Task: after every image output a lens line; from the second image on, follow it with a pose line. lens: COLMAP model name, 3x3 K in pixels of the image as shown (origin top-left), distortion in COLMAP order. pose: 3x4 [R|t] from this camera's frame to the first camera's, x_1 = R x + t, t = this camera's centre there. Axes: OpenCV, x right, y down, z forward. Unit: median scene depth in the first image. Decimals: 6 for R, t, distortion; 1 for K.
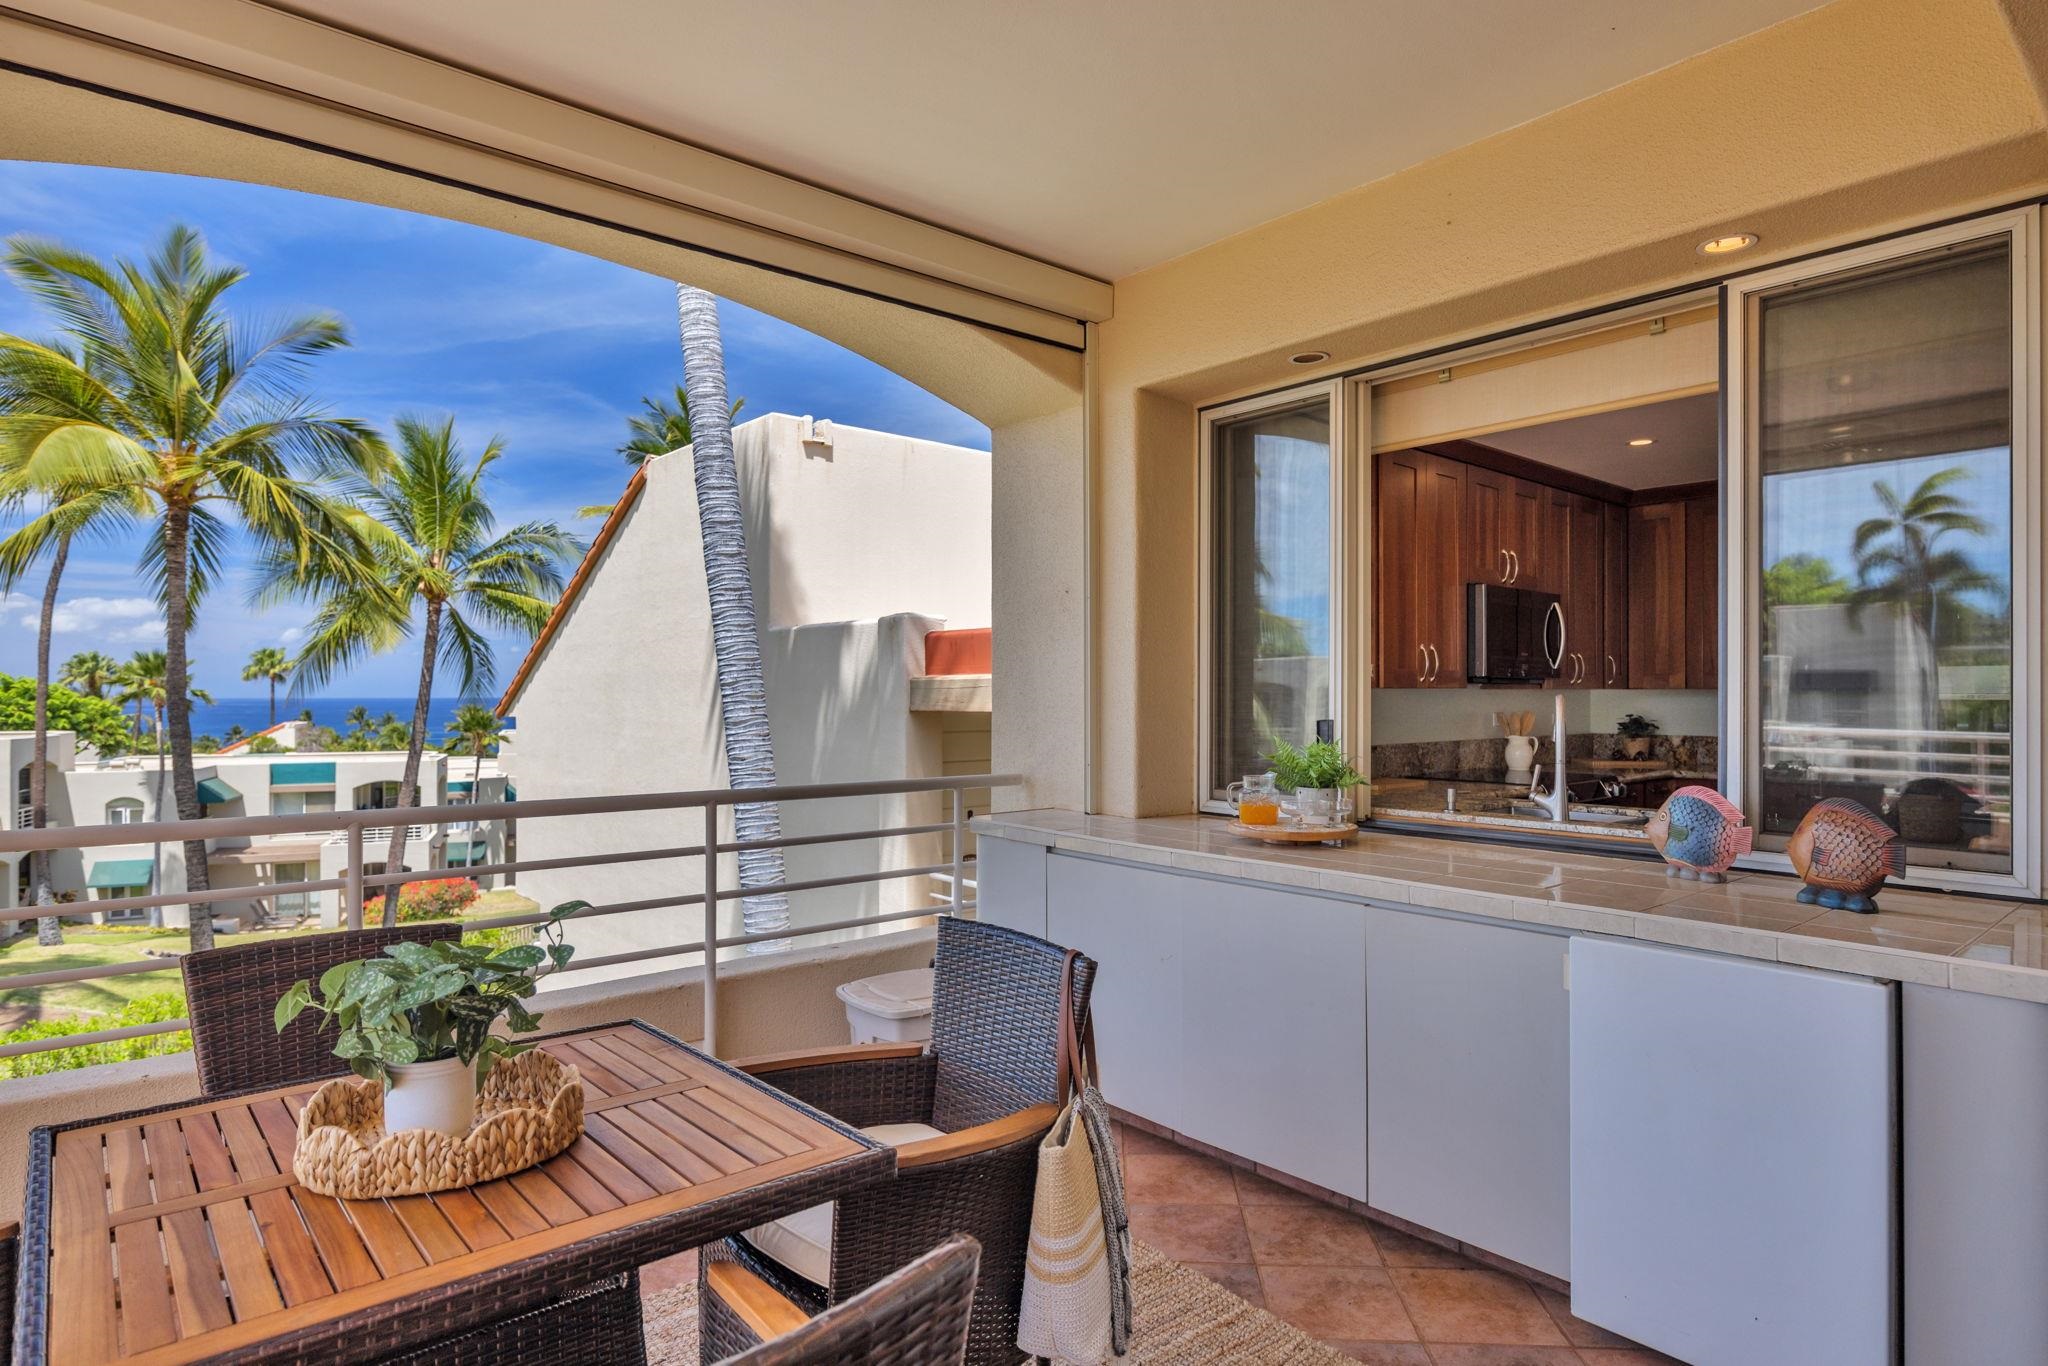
lens RADIAL K [[1108.7, 0, 1023.2], [0, 1108.7, 690.7], [0, 0, 1]] dist [-0.002735, -0.001801]
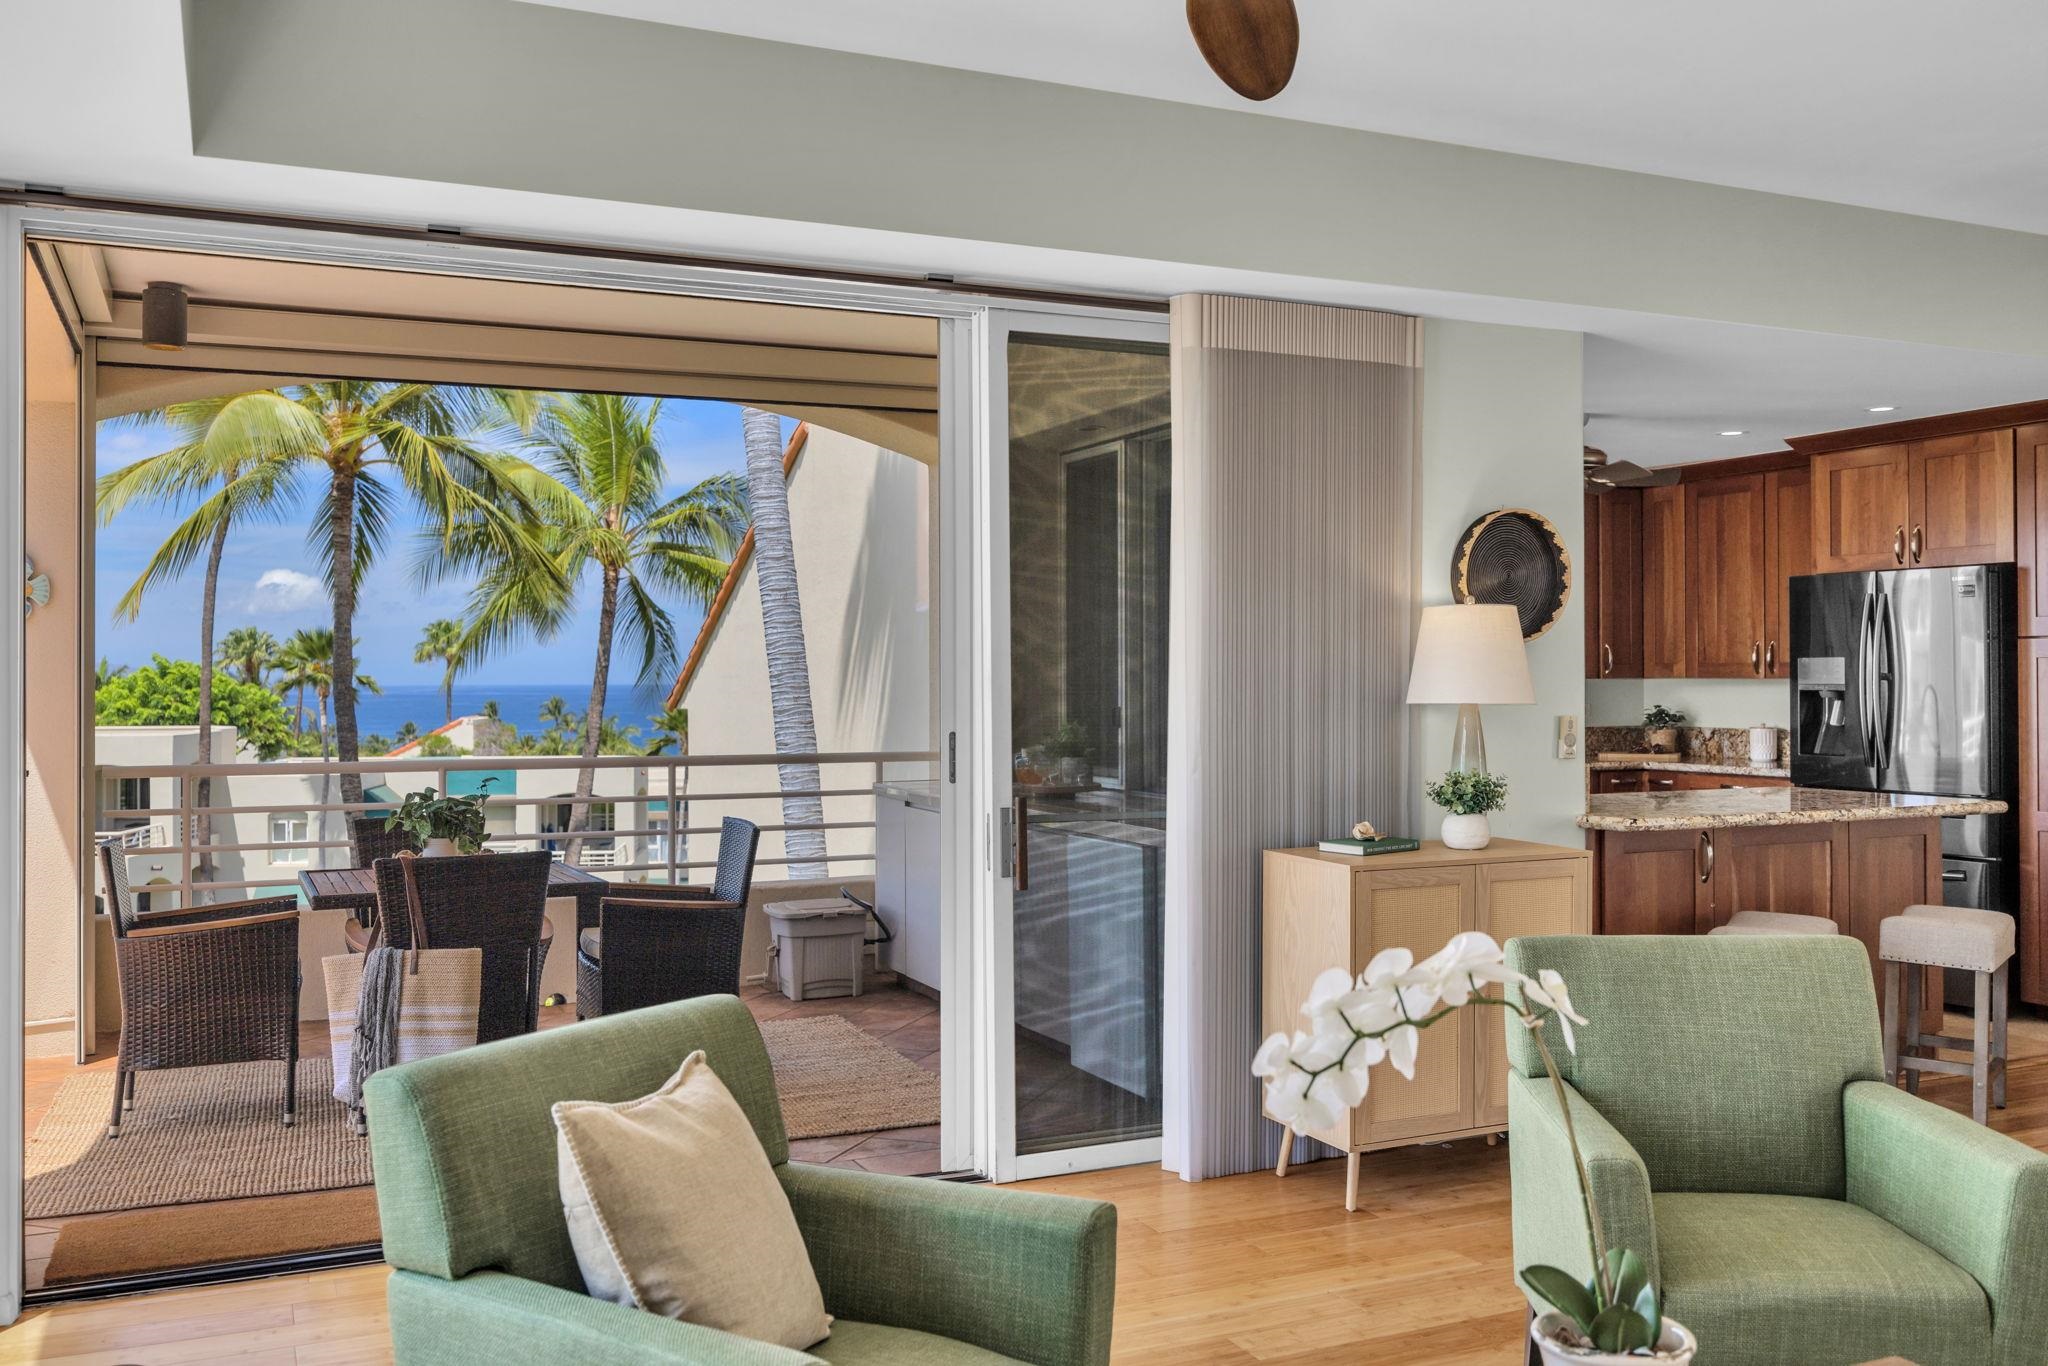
lens RADIAL K [[1726.5, 0, 1016.2], [0, 1726.5, 668.8], [0, 0, 1]] dist [-0.003754, 0.001595]
pose [[0.961045, -0.003560, -0.276368, 0.139055], [0.002910, 0.999992, -0.002764, -0.002367], [0.276376, 0.001852, 0.961048, -0.184196]]
